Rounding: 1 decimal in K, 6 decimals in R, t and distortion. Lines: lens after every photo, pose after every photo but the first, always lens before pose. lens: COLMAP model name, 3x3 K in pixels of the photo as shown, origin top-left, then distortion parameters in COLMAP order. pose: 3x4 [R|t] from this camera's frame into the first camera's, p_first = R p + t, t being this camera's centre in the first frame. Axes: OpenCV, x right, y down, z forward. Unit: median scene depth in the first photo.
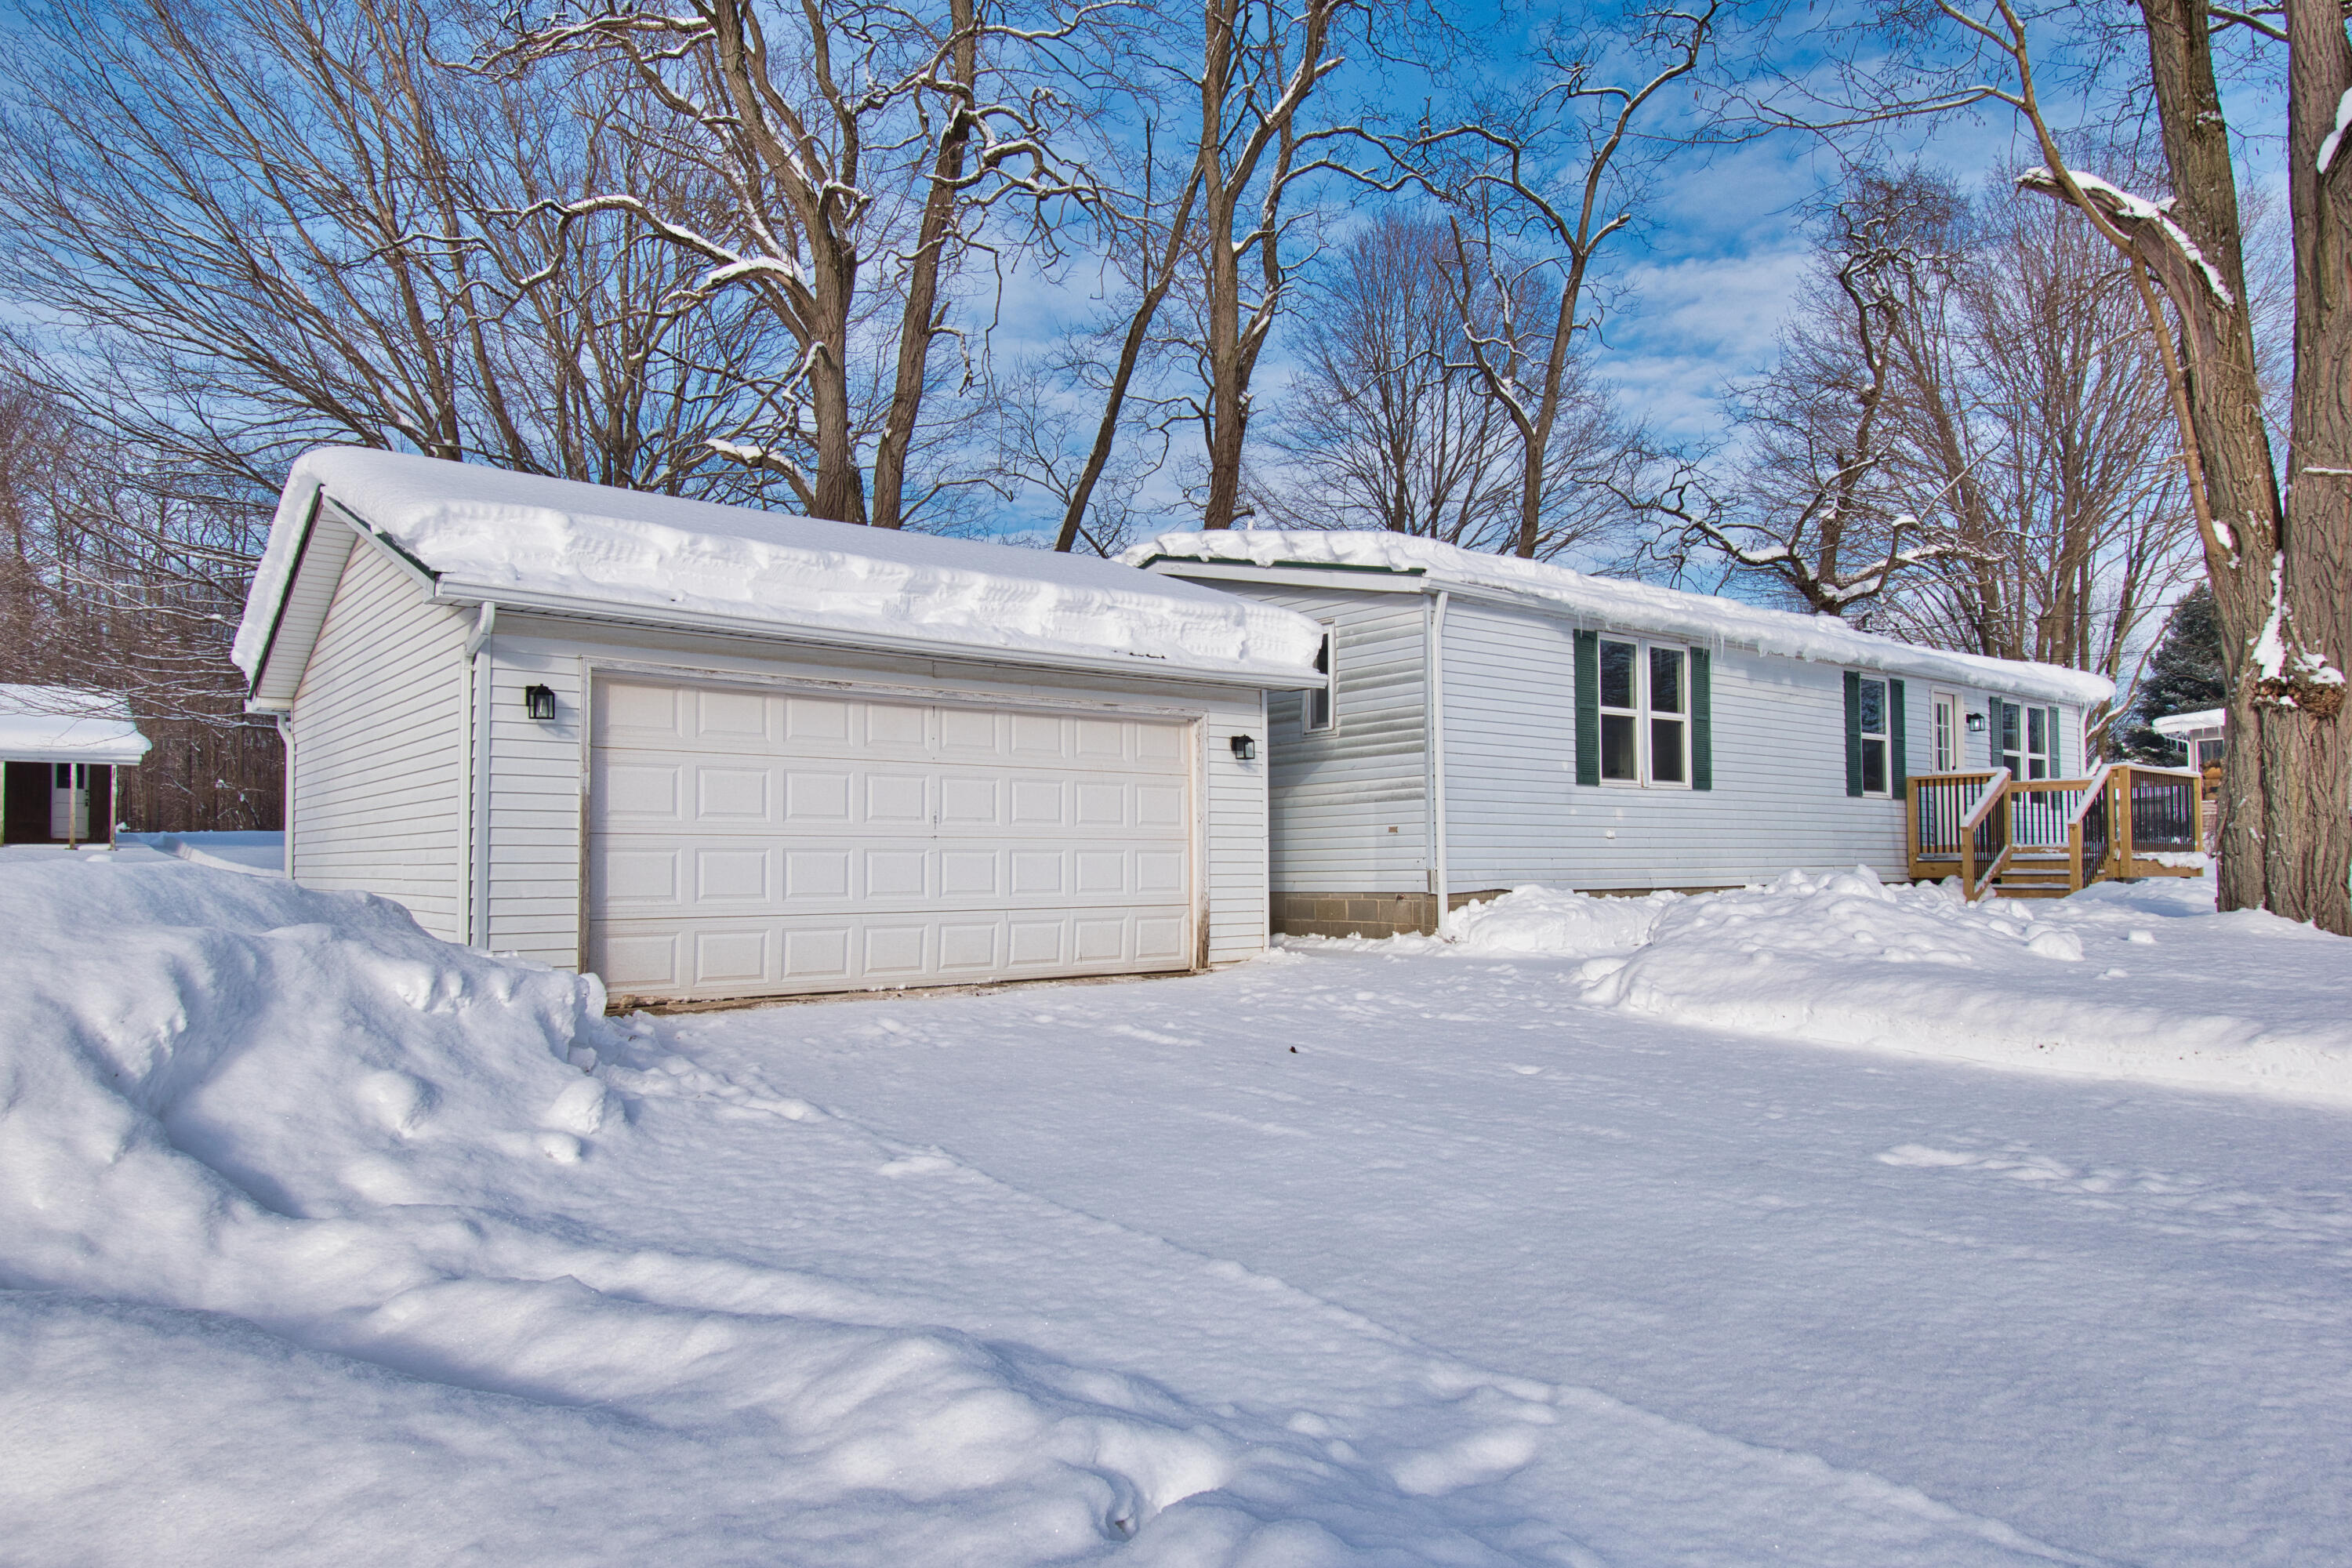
lens RADIAL K [[1459.9, 0, 1178.8], [0, 1459.9, 805.6], [0, 0, 1]] dist [-0.001033, -0.000390]
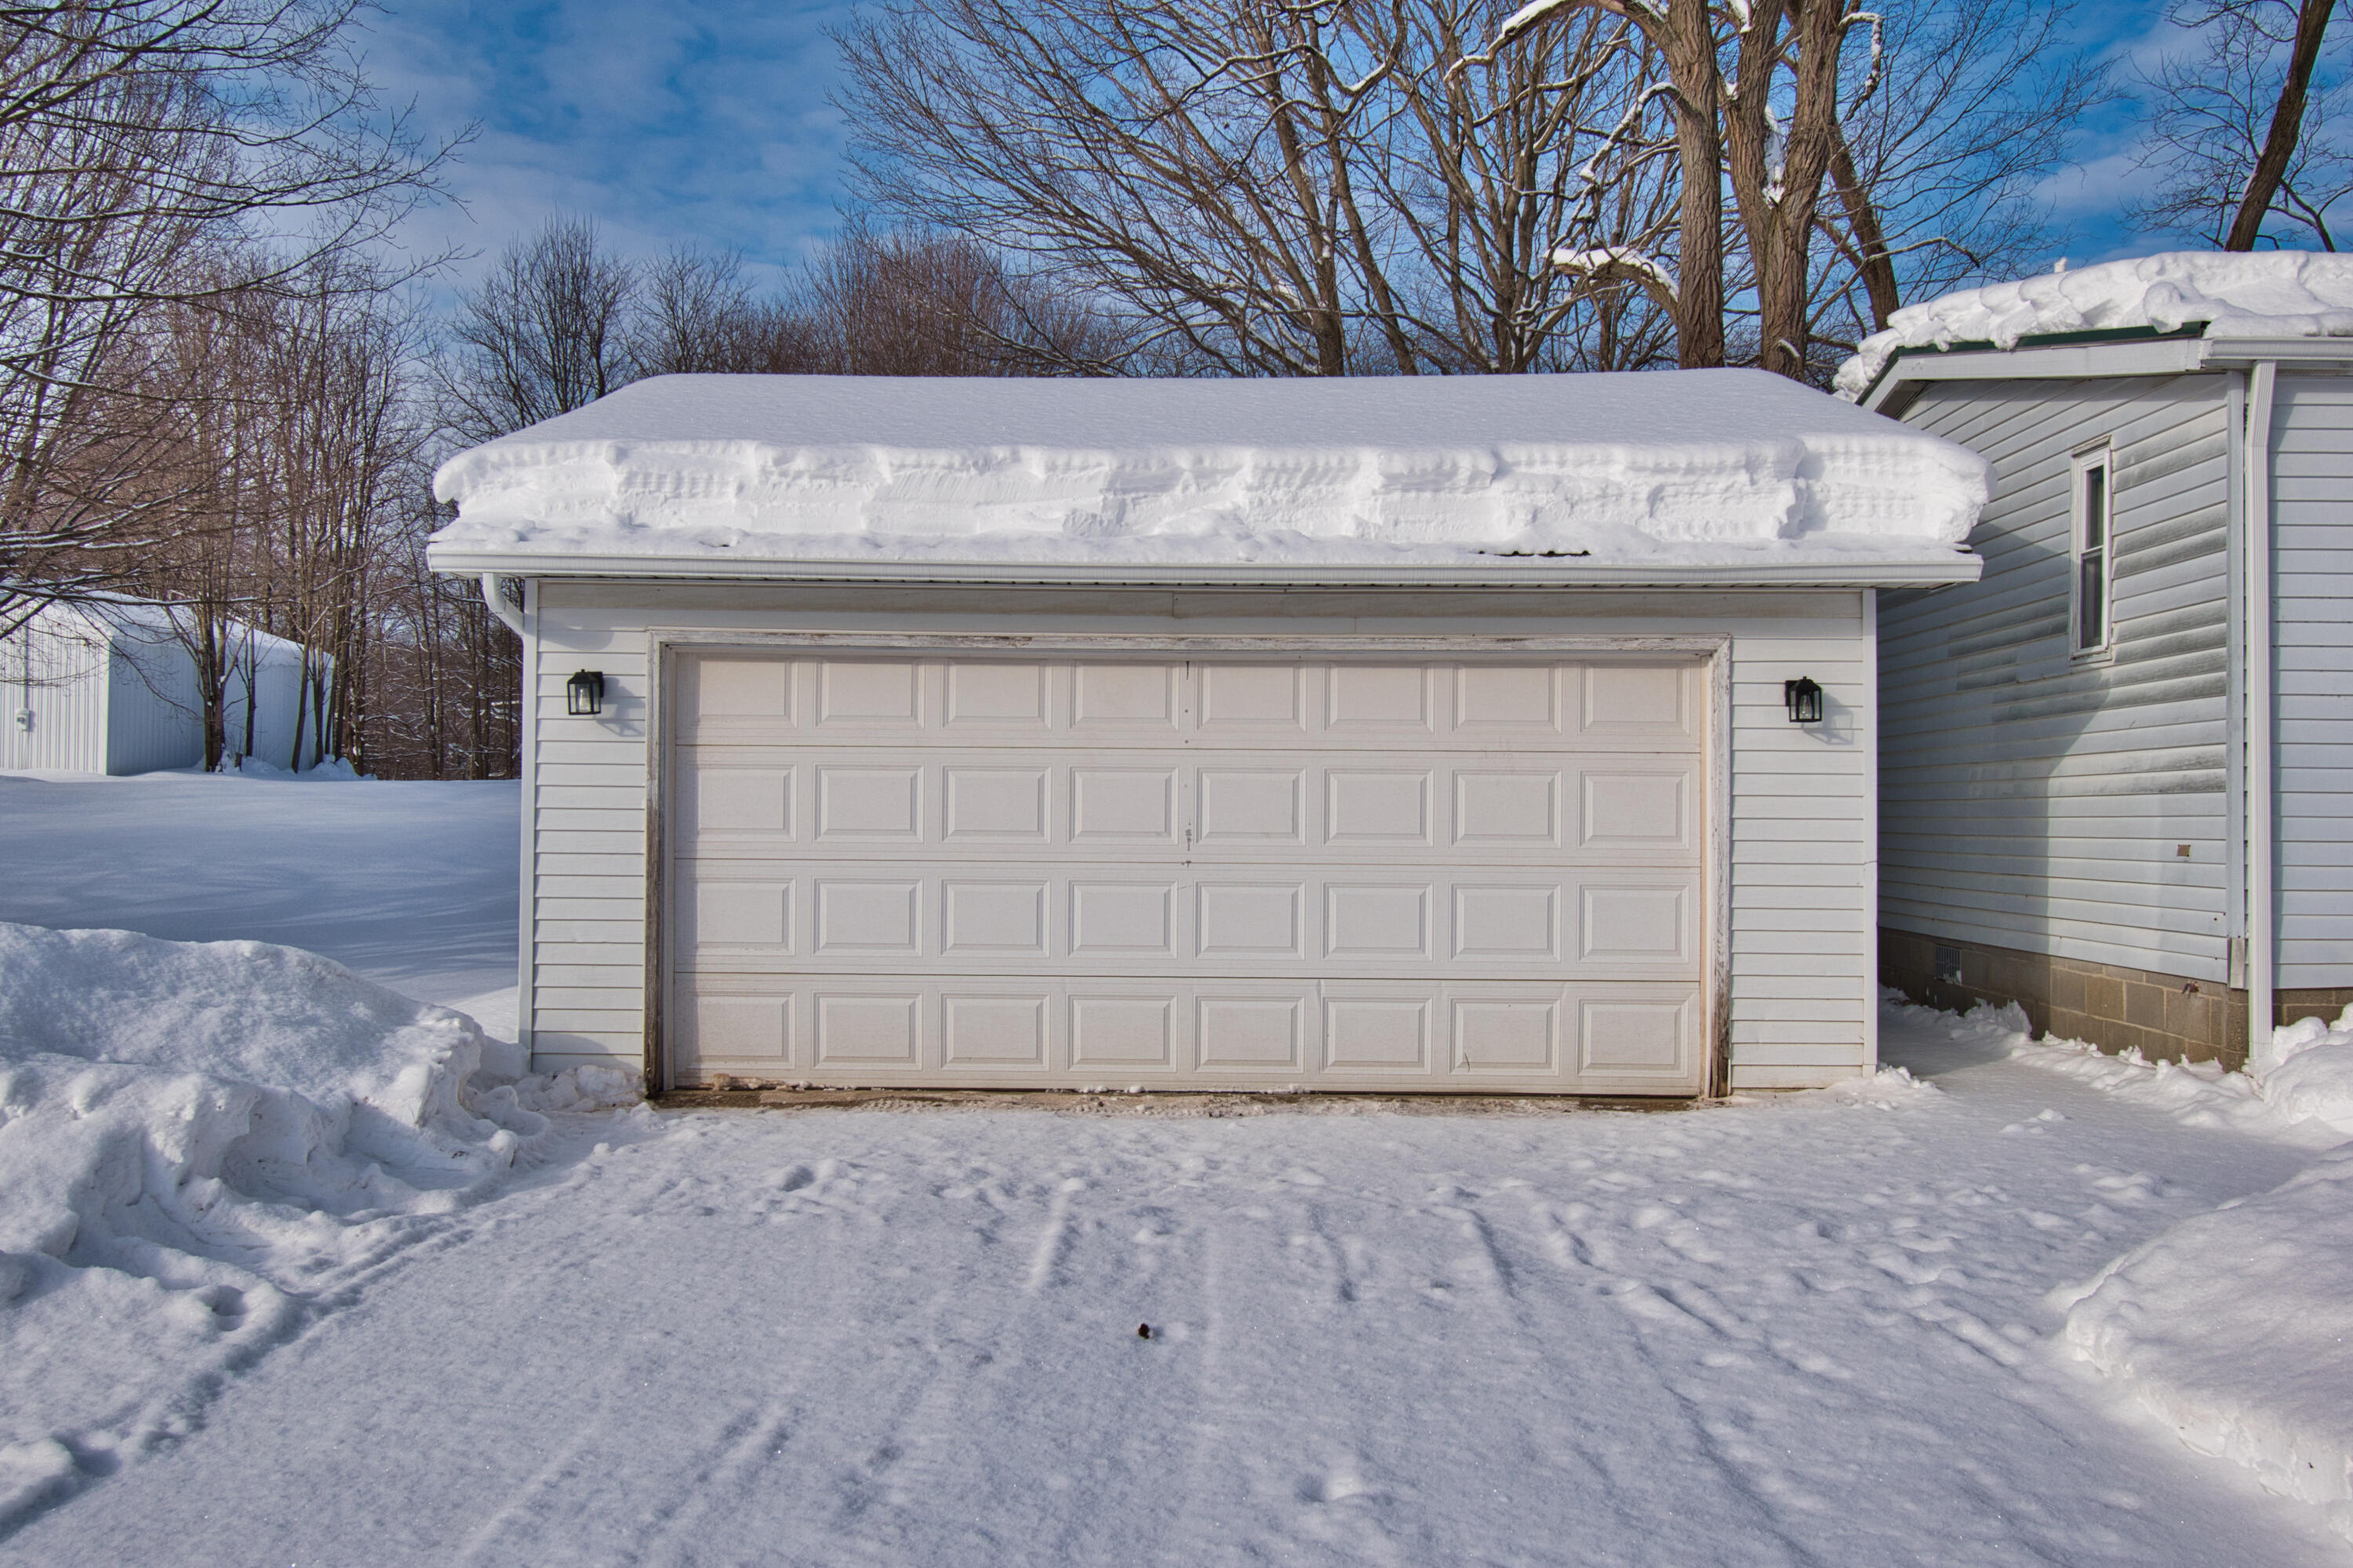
lens RADIAL K [[1958.3, 0, 1174.6], [0, 1958.3, 771.2], [0, 0, 1]] dist [-0.003285, -0.003777]
pose [[0.763359, -0.000310, -0.645974, 0.363835], [0.015601, 0.999717, 0.017957, -0.032547], [0.645786, -0.023785, 0.763148, 0.308879]]
